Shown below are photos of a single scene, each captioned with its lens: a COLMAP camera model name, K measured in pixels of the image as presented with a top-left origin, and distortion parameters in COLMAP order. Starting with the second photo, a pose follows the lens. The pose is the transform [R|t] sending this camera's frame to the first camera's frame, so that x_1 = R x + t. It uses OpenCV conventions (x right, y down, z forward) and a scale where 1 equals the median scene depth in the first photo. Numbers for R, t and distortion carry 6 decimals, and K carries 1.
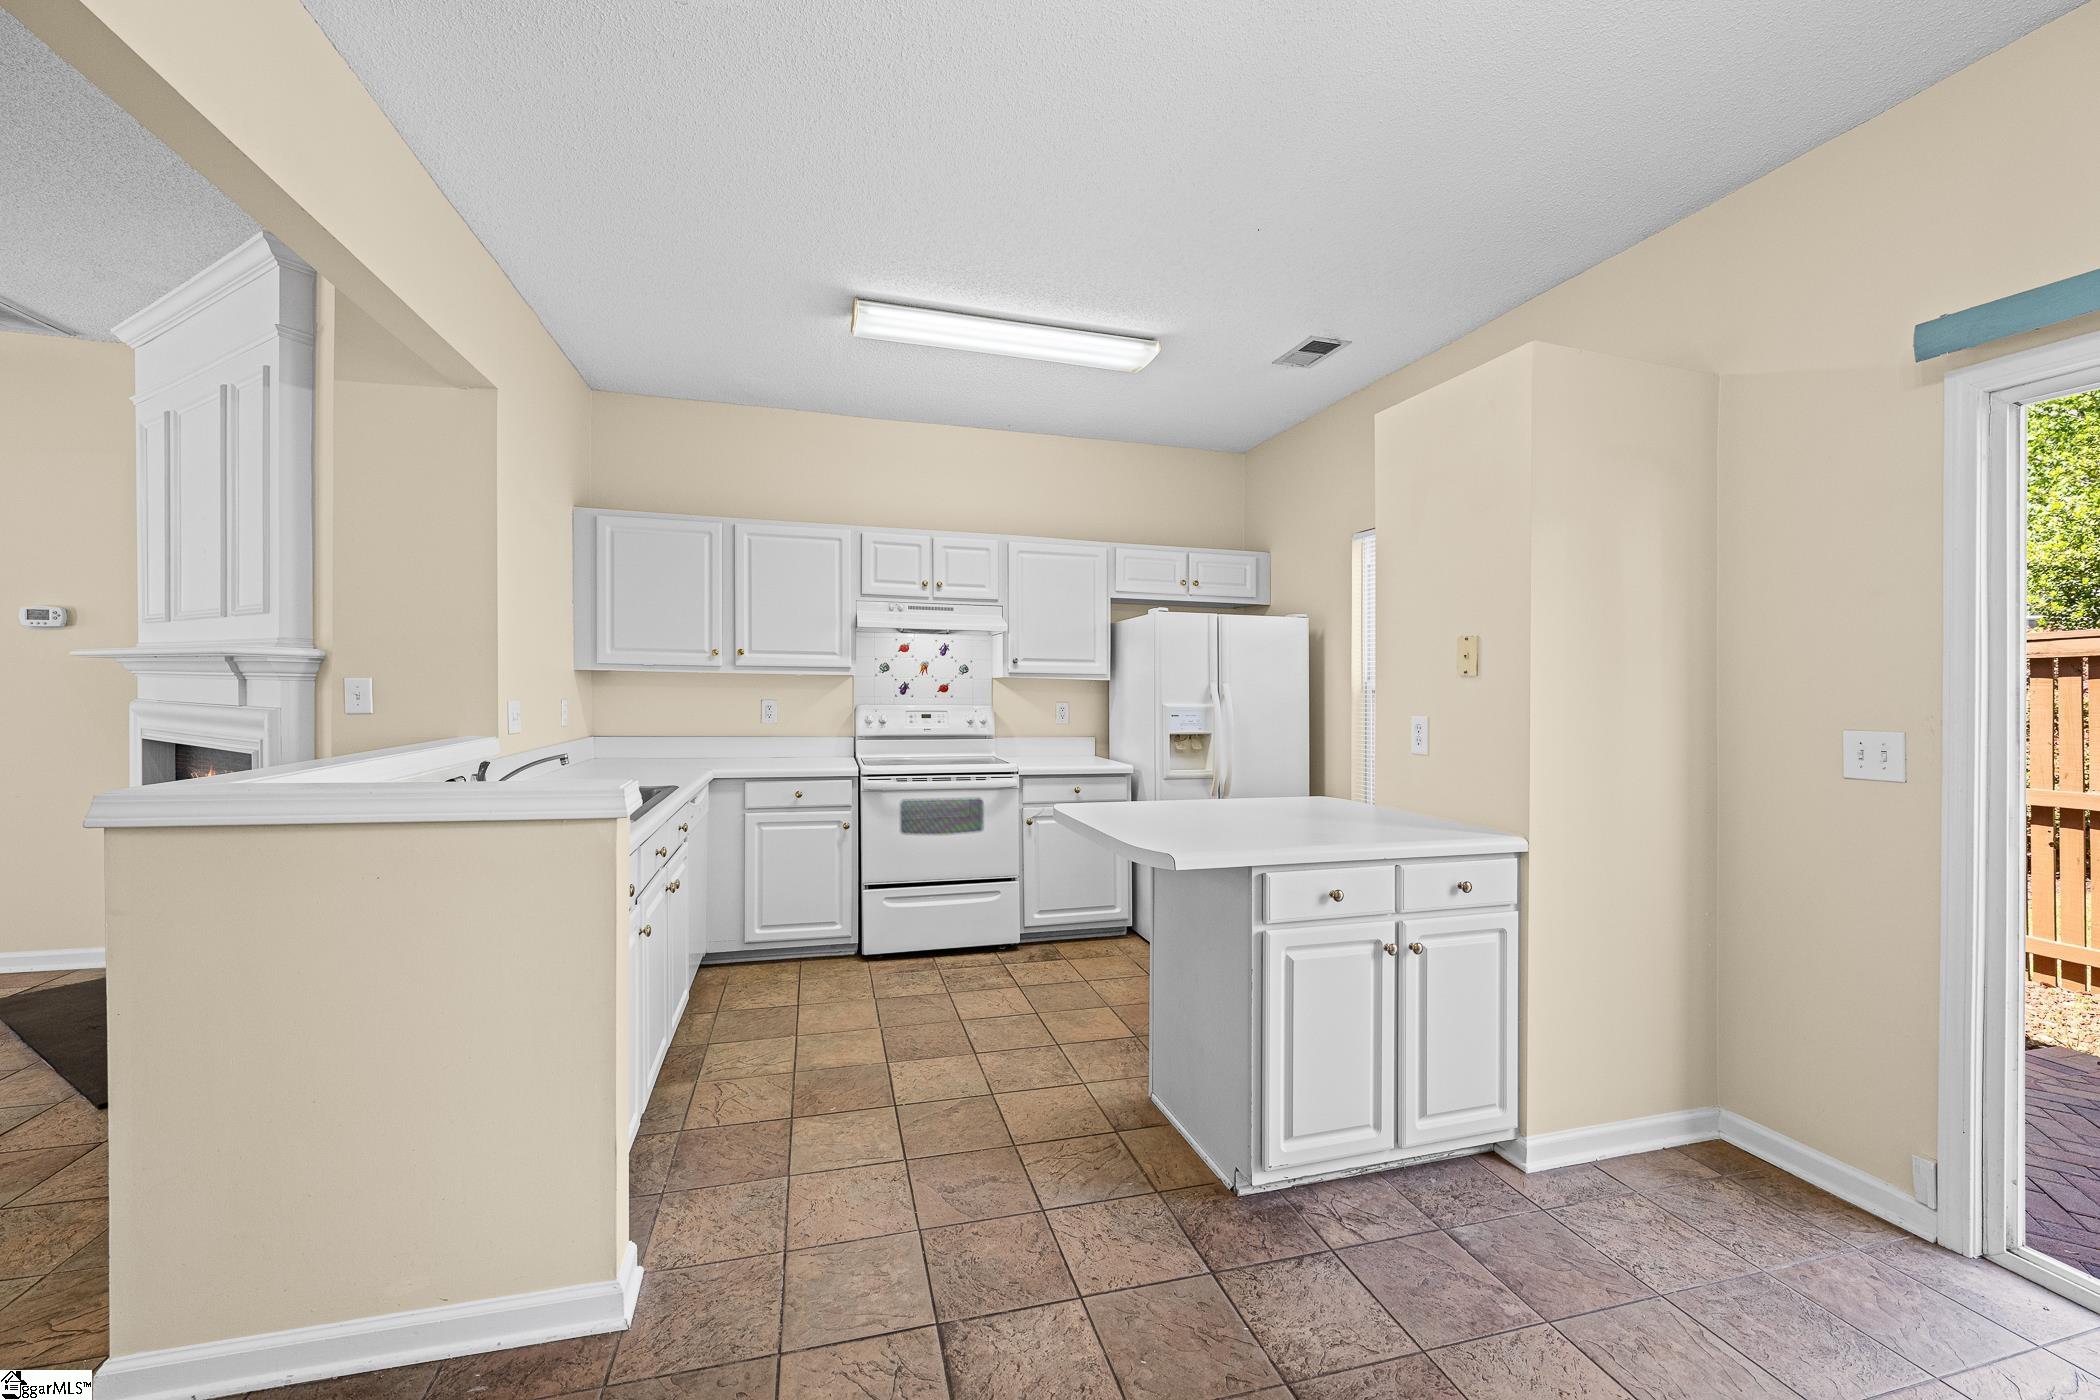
lens RADIAL K [[829.4, 0, 1044.1], [0, 829.4, 701.4], [0, 0, 1]] dist [-0.001253, -0.000037]
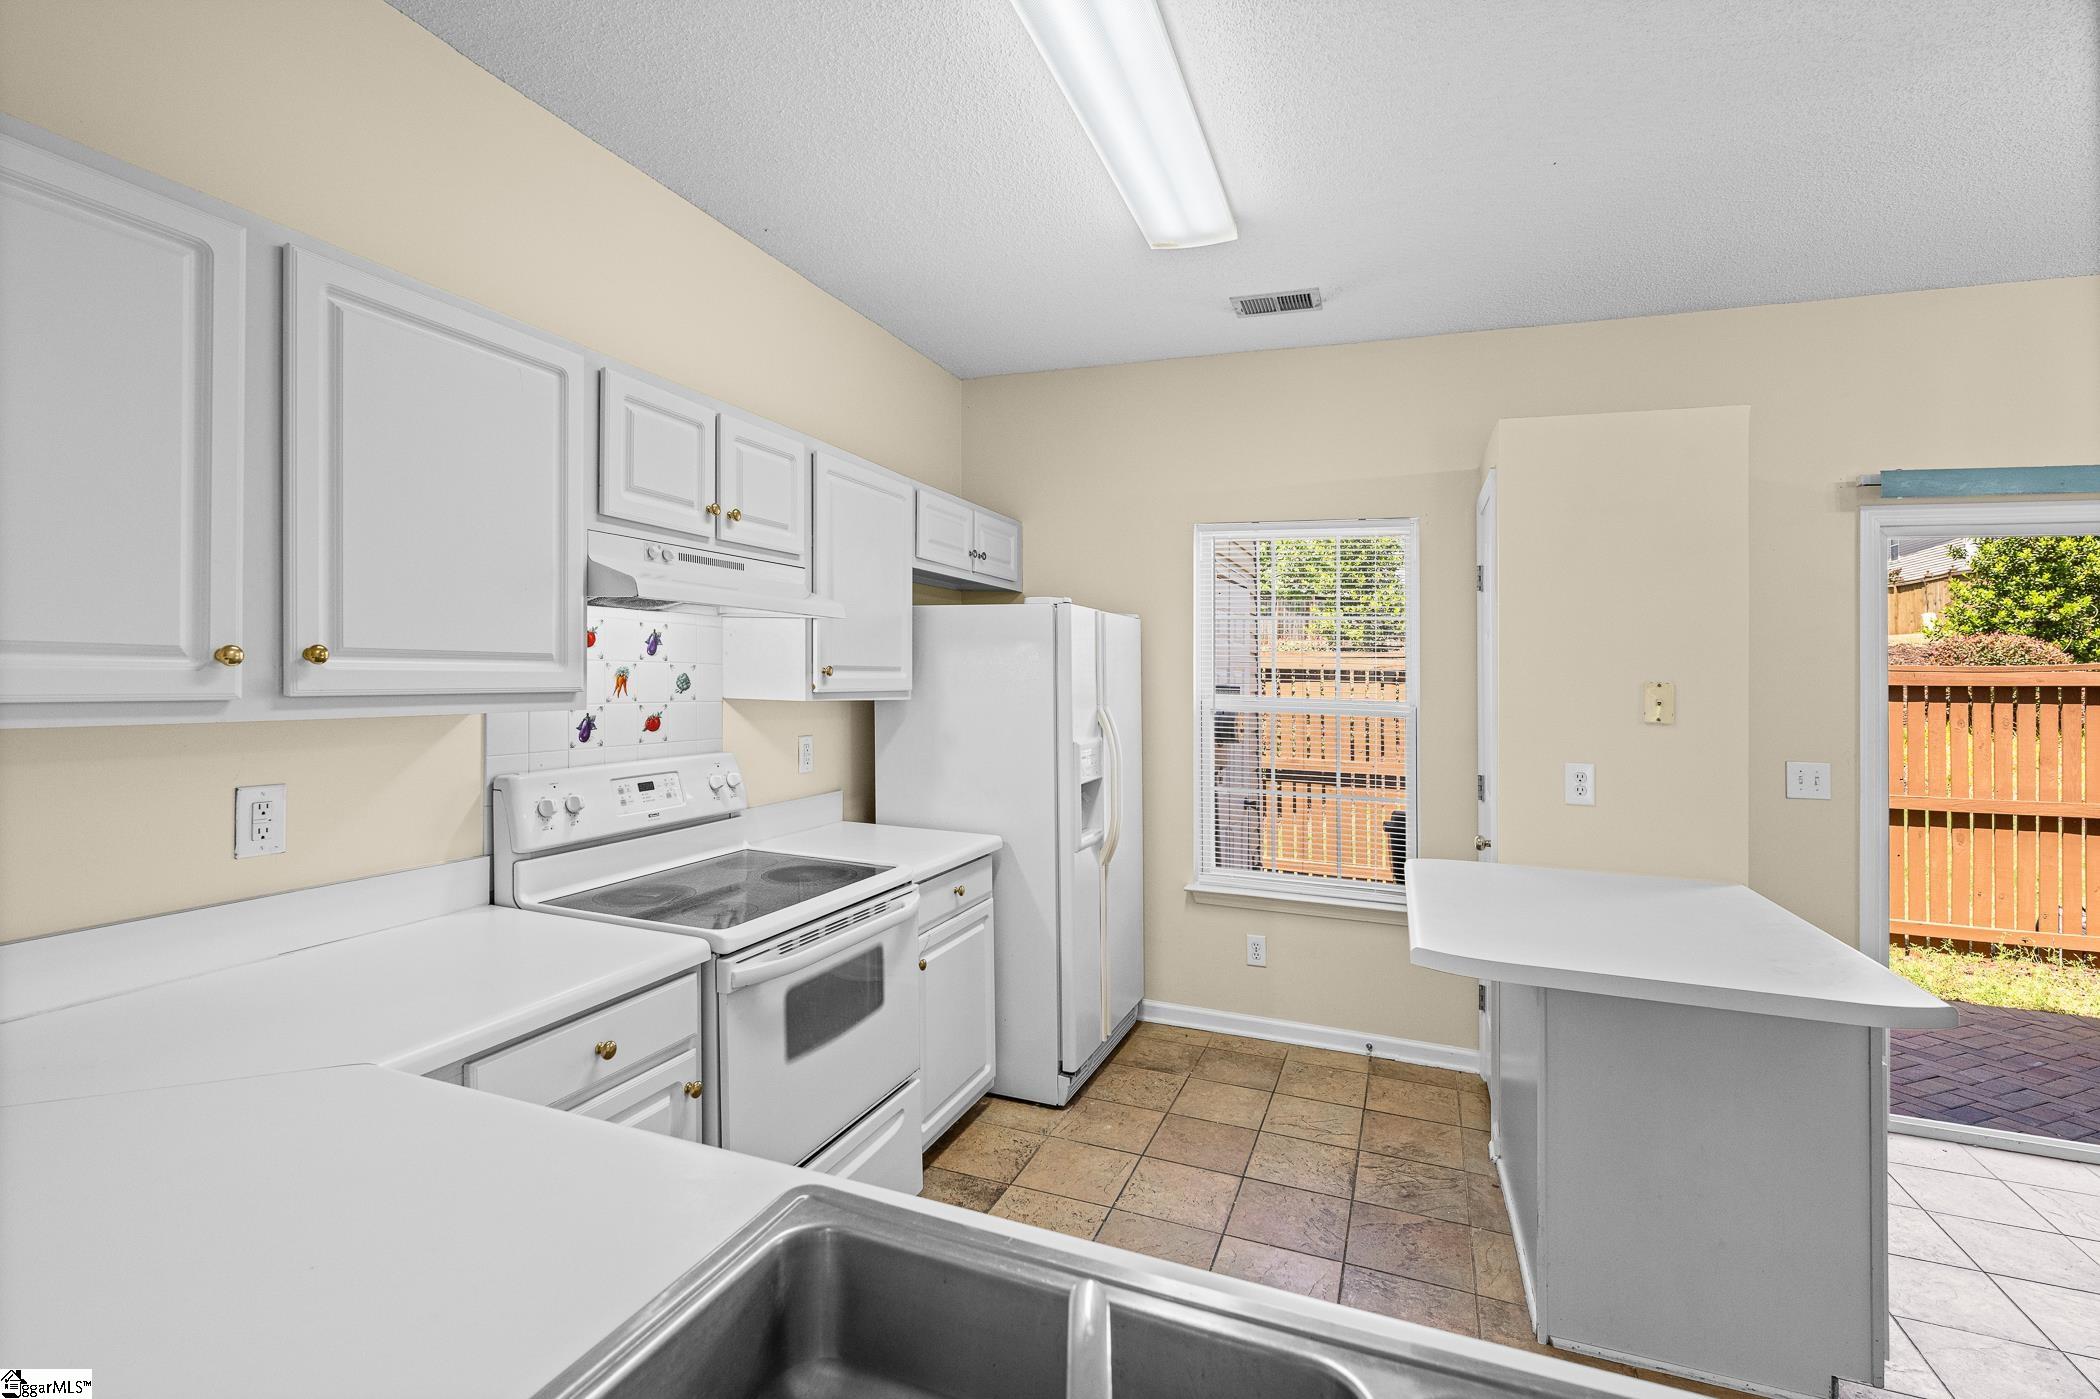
lens RADIAL K [[944.6, 0, 1039.3], [0, 944.6, 669.4], [0, 0, 1]] dist [-0.000955, -0.000004]
pose [[0.595046, 0.002807, 0.803687, -0.492654], [-0.004972, 0.999988, 0.000189, -0.055497], [-0.803677, -0.004108, 0.595052, 0.566793]]
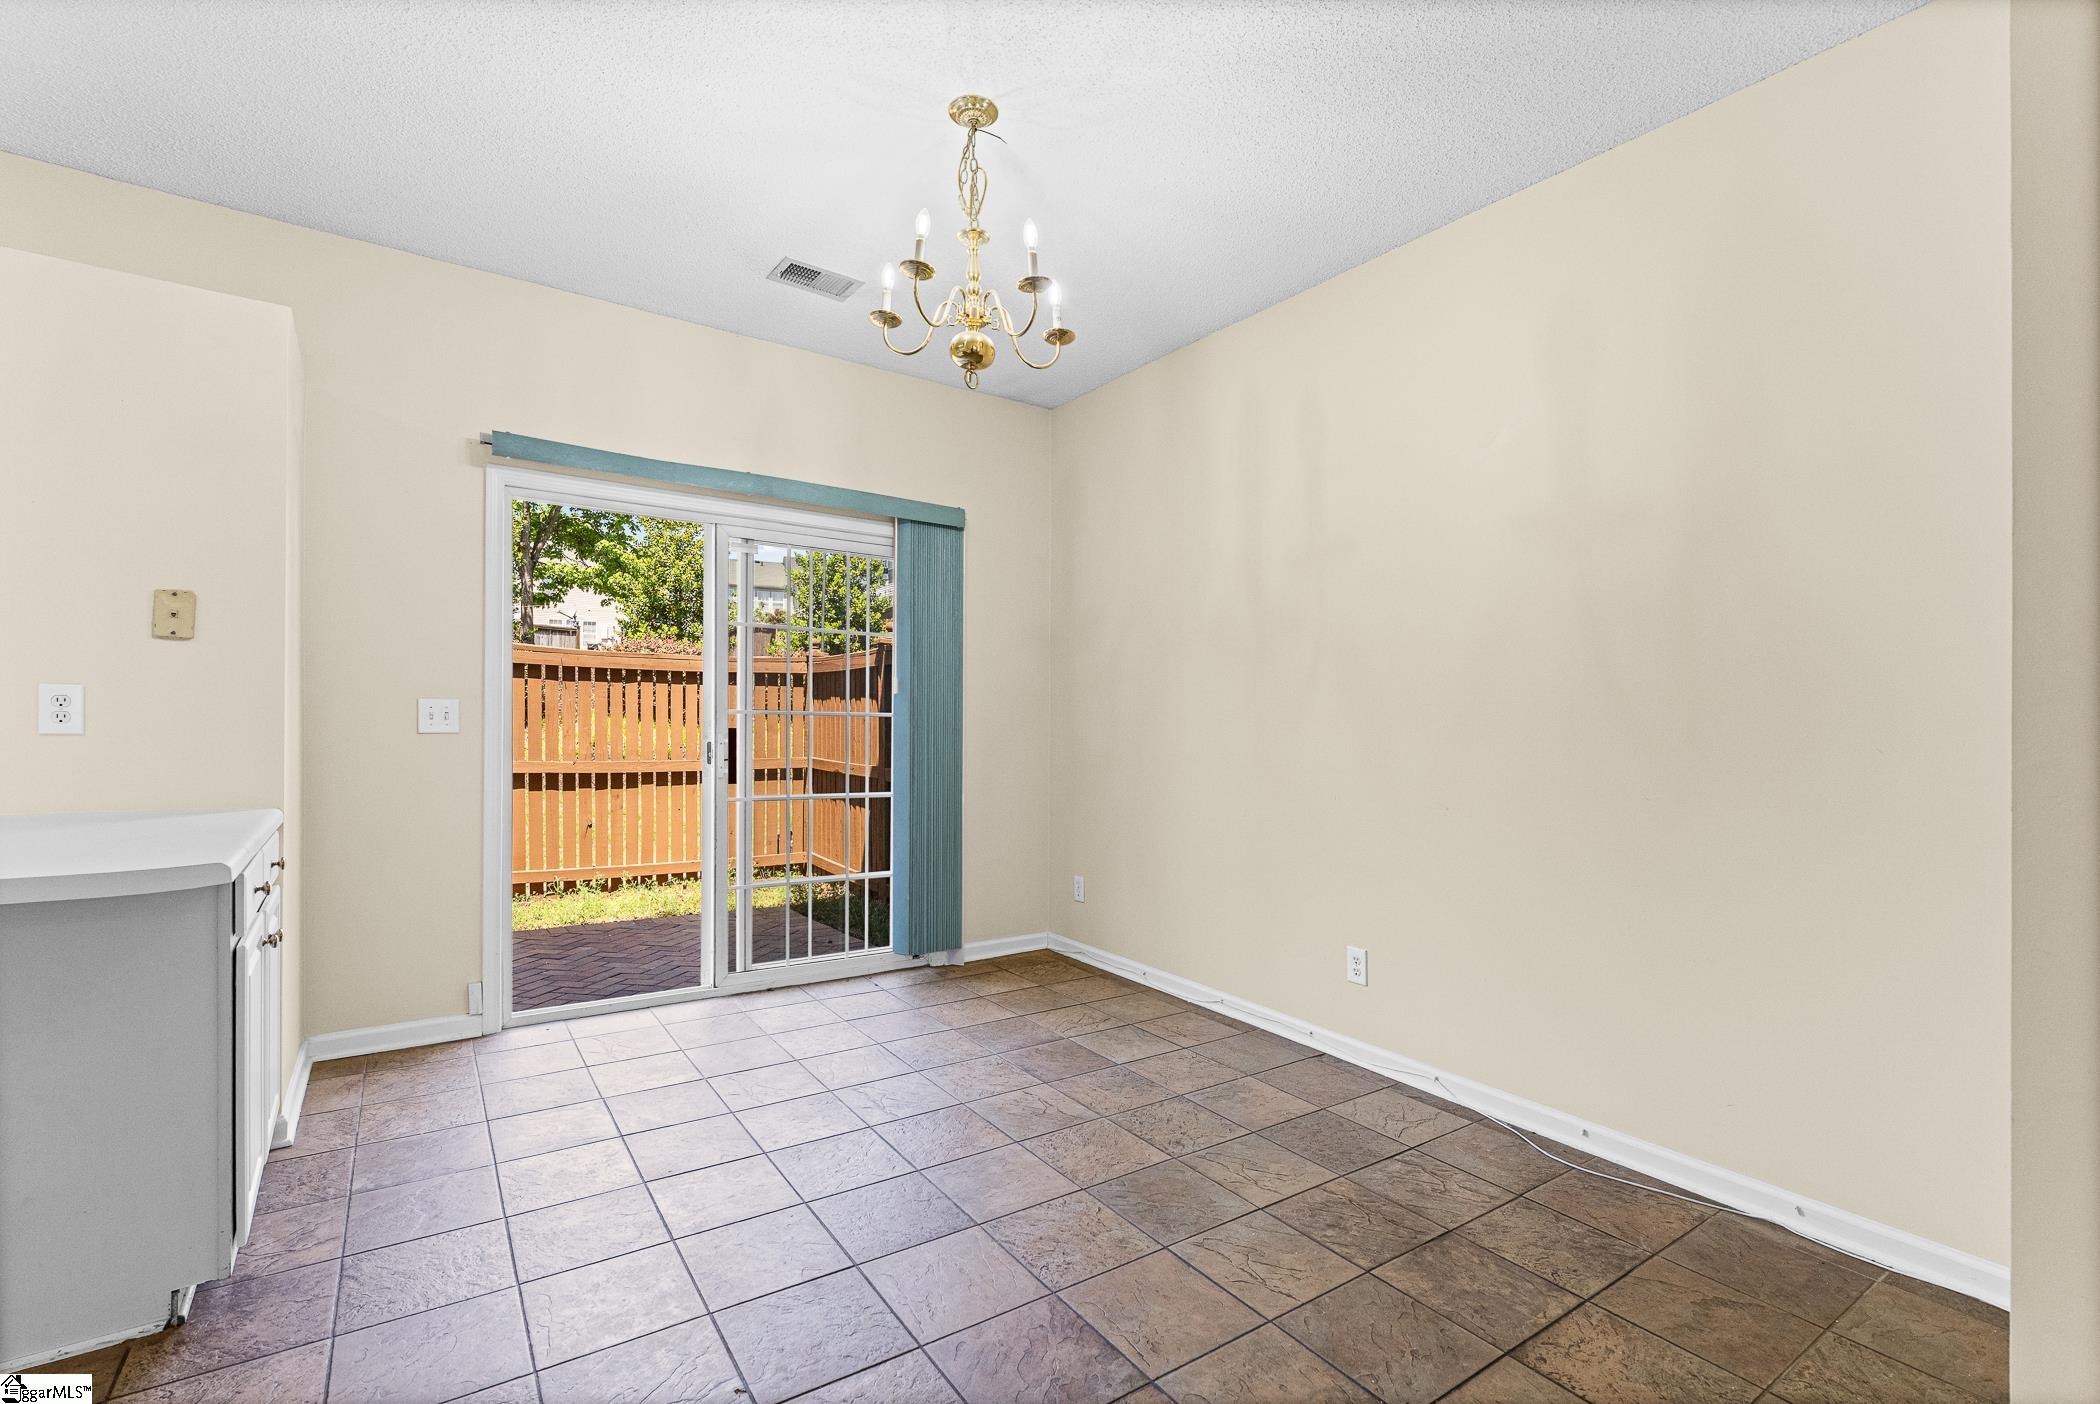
lens RADIAL K [[930.7, 0, 1032.6], [0, 930.7, 704.3], [0, 0, 1]] dist [0.001307, 0.000375]
pose [[-0.314308, -0.003822, 0.949314, -0.414962], [-0.005944, 0.999980, 0.002058, 0.019023], [-0.949303, -0.004996, -0.314324, 0.282787]]
